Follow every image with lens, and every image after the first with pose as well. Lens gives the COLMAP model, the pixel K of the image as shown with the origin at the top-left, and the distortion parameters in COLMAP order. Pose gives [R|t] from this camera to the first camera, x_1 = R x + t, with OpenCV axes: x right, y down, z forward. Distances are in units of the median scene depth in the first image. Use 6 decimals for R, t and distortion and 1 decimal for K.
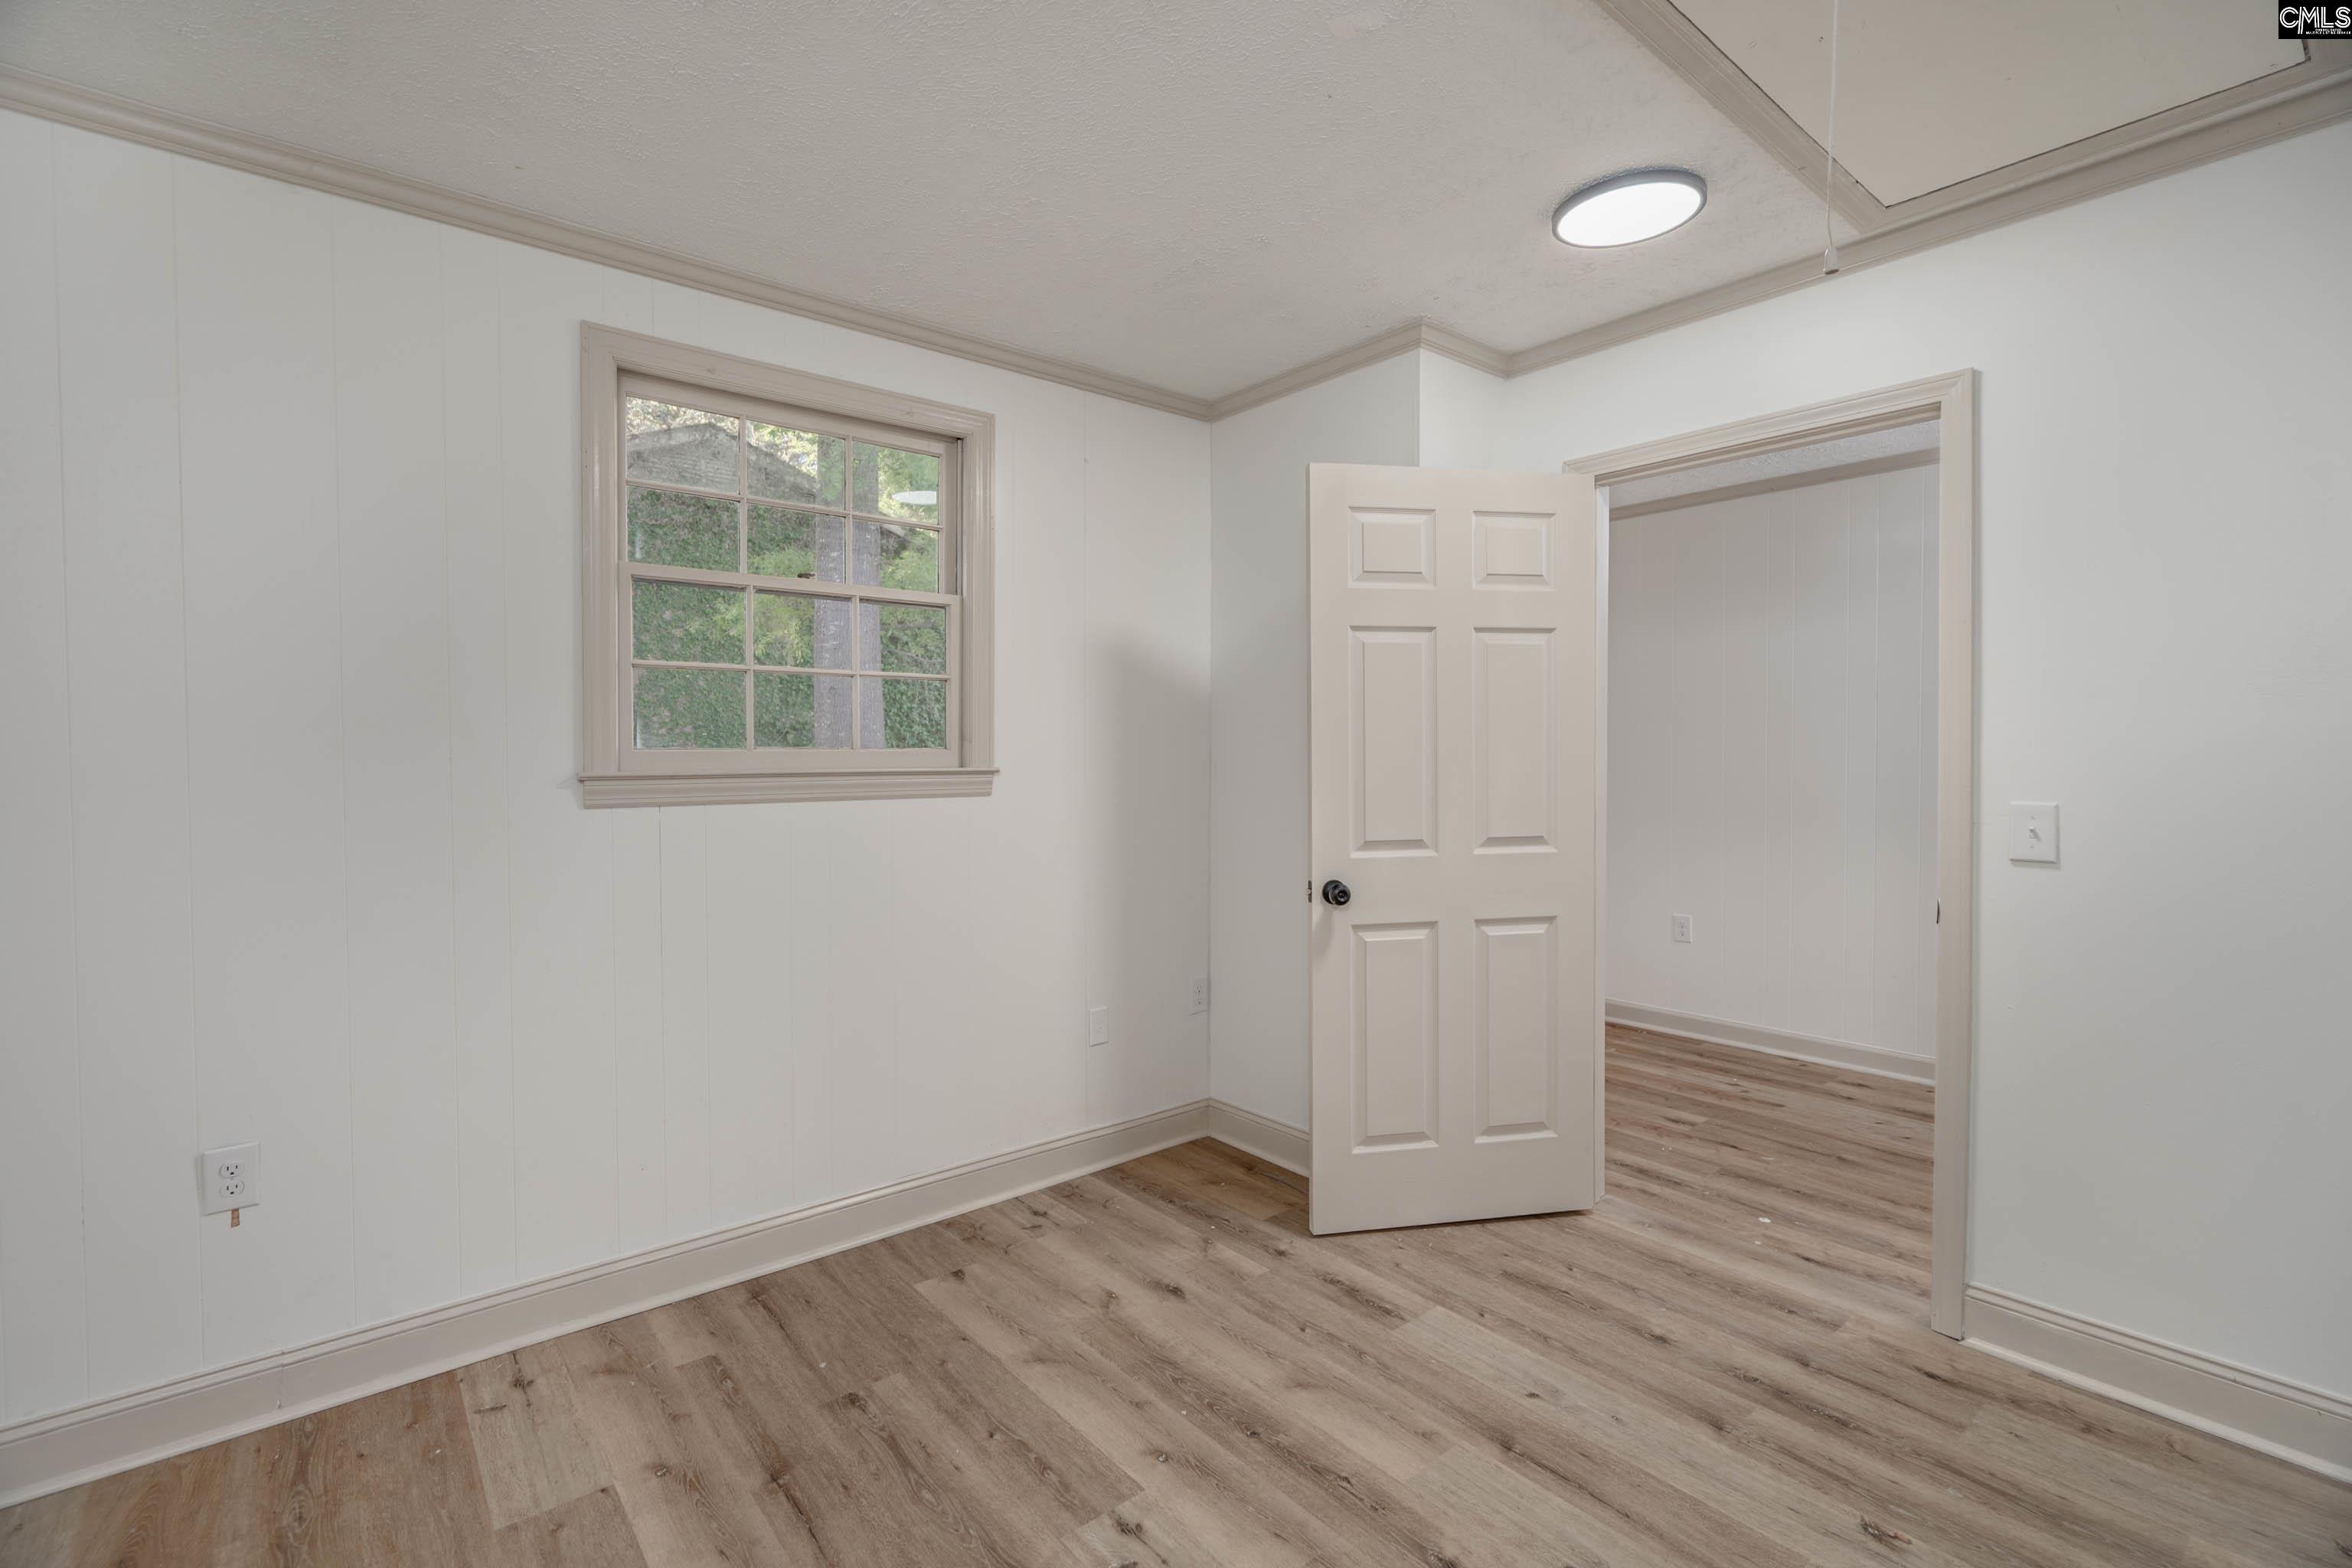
lens RADIAL K [[1052.7, 0, 1166.8], [0, 1052.7, 776.0], [0, 0, 1]] dist [-0.002651, 0.001299]
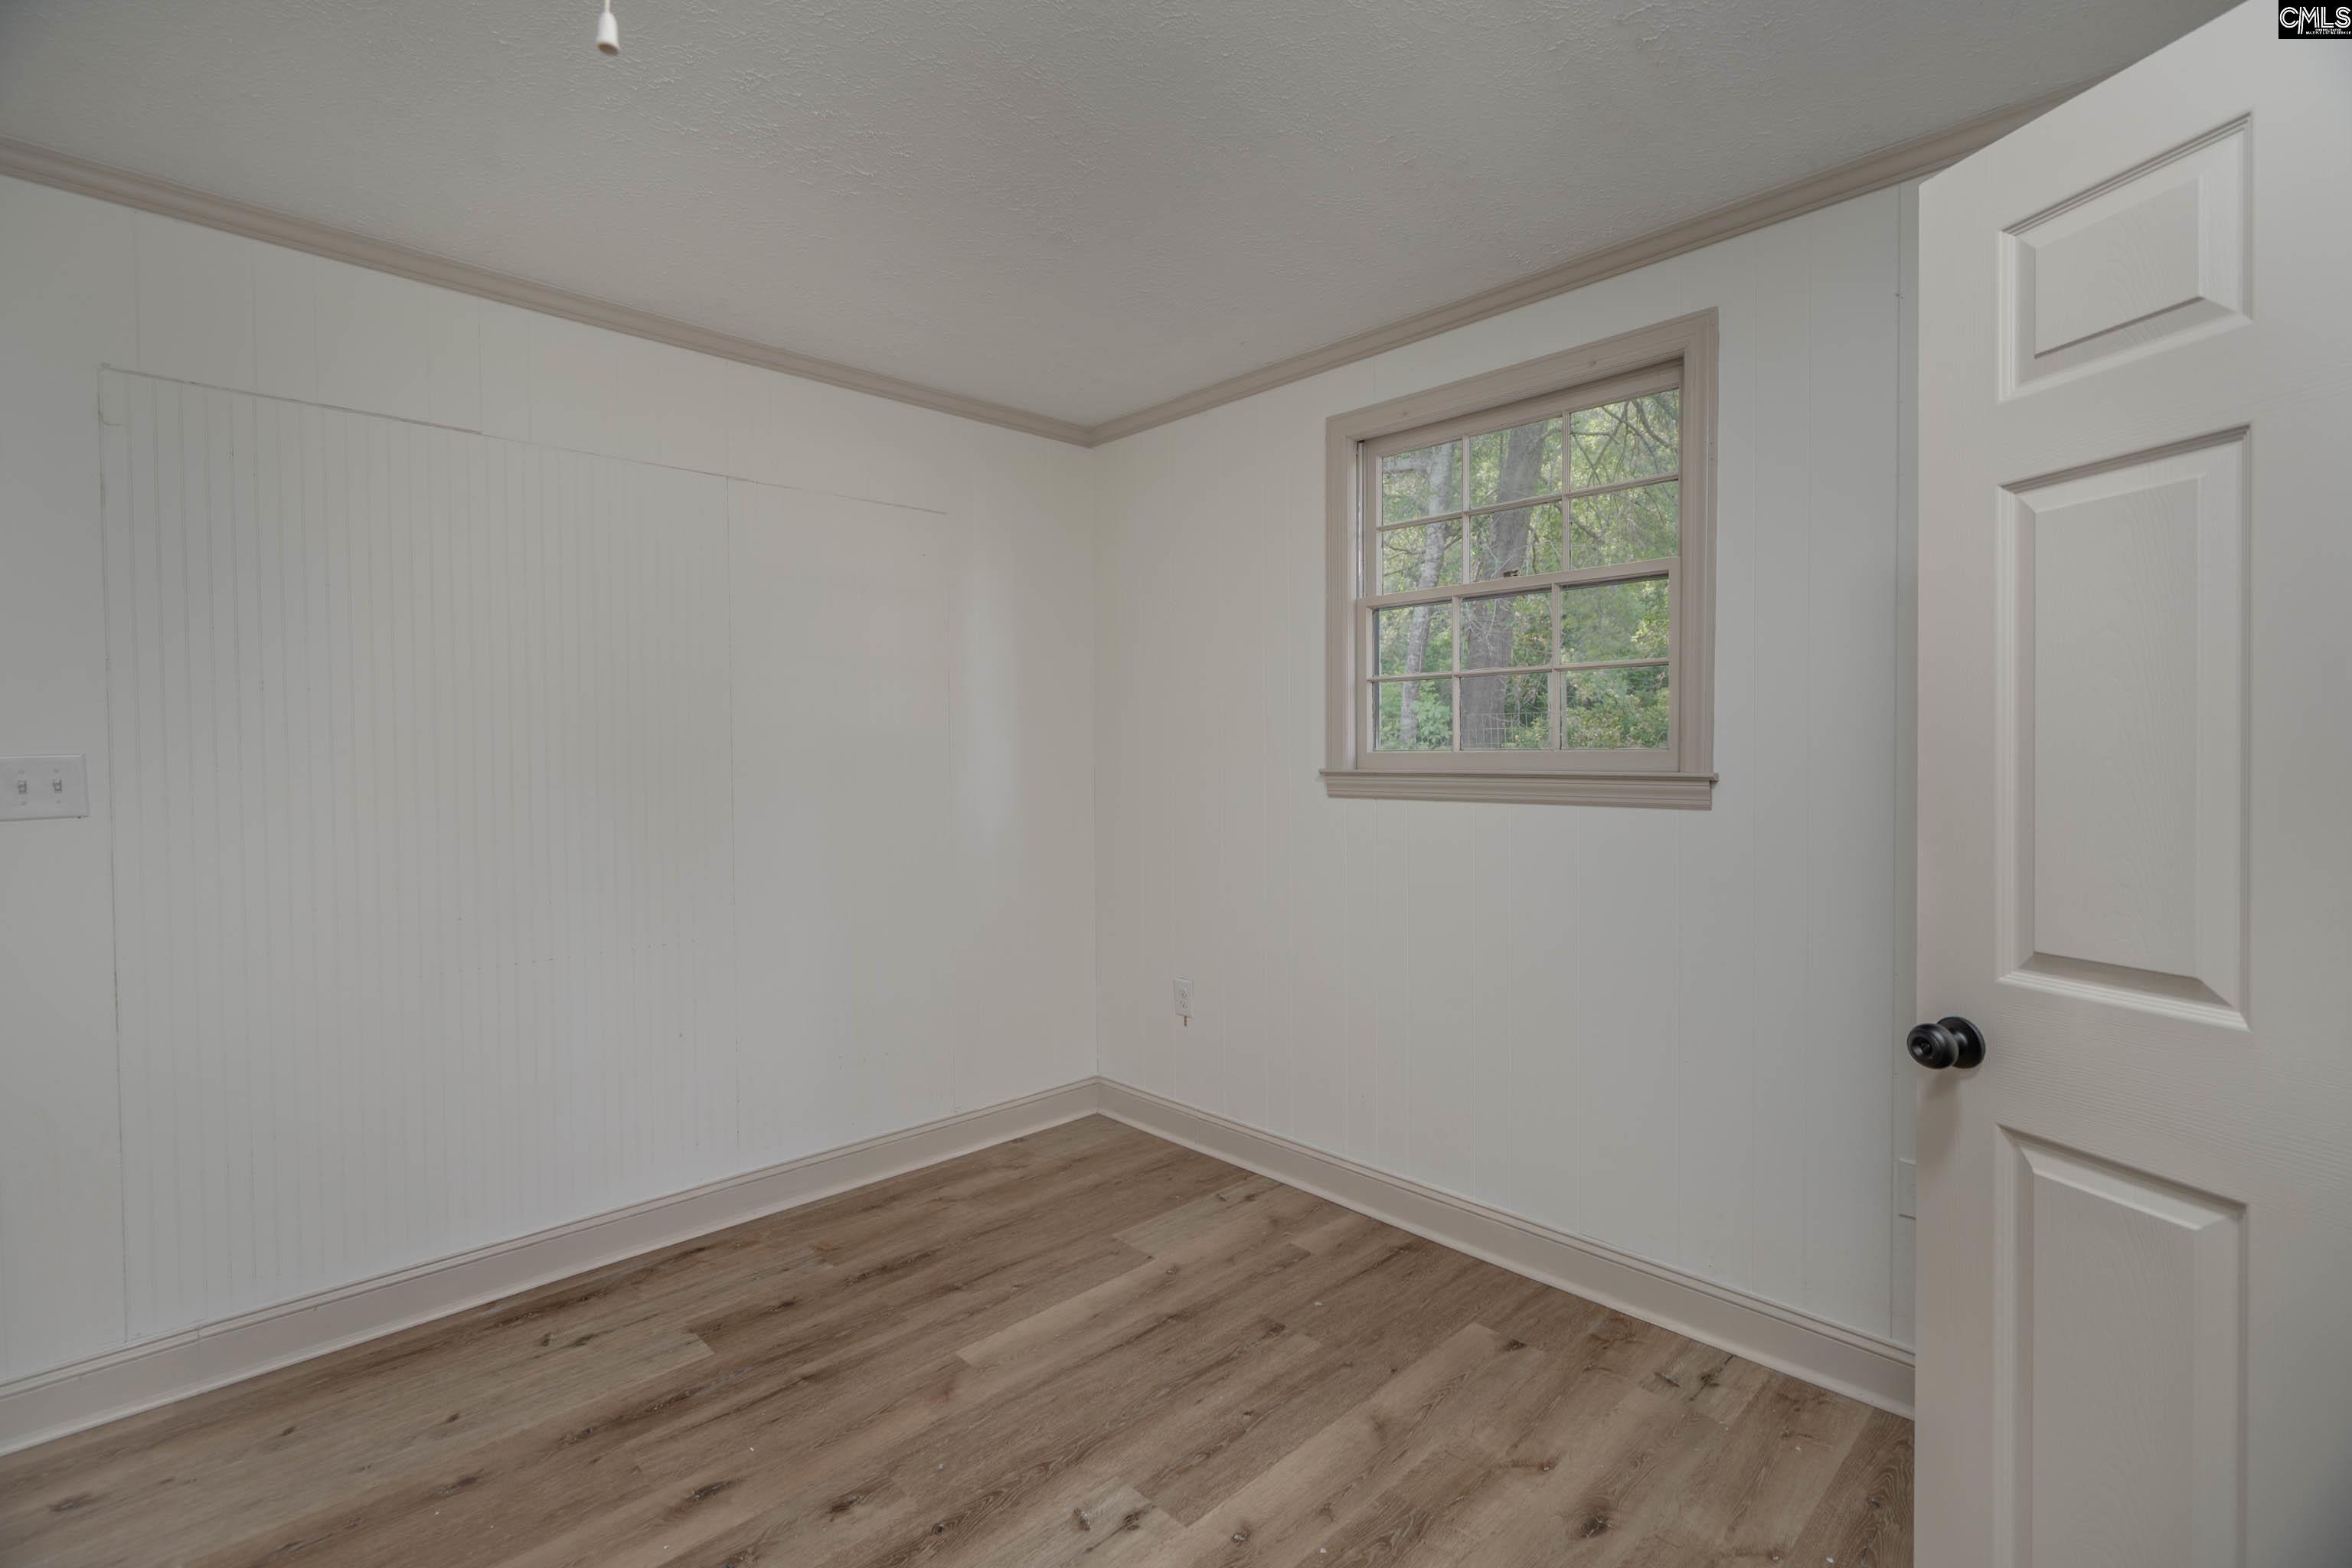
lens RADIAL K [[1052.7, 0, 1166.8], [0, 1052.7, 776.0], [0, 0, 1]] dist [-0.002651, 0.001299]
pose [[0.082558, 0.023688, -0.996305, 0.696022], [-0.017340, 0.999600, 0.022330, -0.019698], [0.996435, 0.015433, 0.082936, 0.678285]]
